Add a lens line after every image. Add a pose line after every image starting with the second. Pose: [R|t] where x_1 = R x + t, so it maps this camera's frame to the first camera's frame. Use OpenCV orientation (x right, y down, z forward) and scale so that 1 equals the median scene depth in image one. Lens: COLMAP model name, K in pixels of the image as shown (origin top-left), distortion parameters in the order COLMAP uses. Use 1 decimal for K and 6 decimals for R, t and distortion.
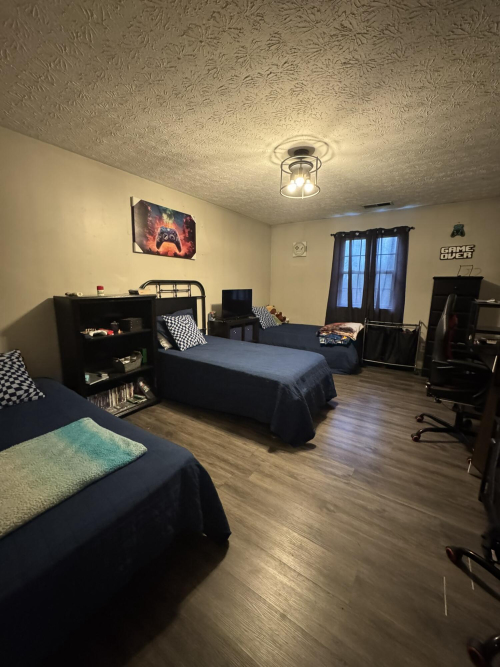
lens RADIAL K [[266.1, 0, 250.5], [0, 266.1, 332.5], [0, 0, 1]] dist [-0.003086, 0.000440]
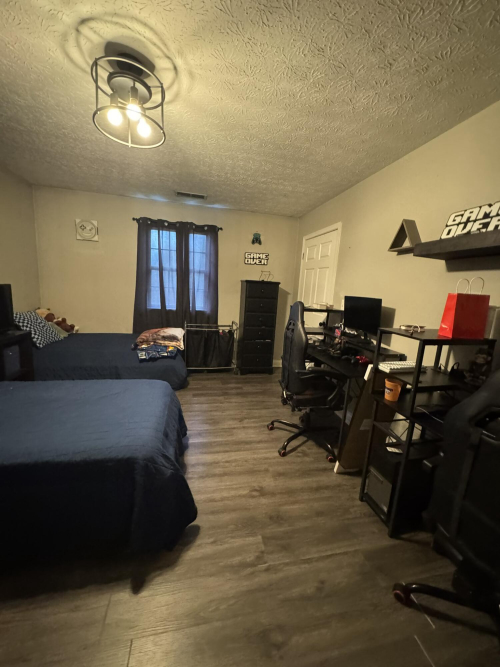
lens RADIAL K [[266.1, 0, 250.5], [0, 266.1, 332.5], [0, 0, 1]] dist [-0.003086, 0.000440]
pose [[0.695312, -0.089361, 0.713131, -0.056761], [0.075137, 0.995841, 0.051528, -0.050940], [-0.714770, 0.017754, 0.699135, 0.233647]]
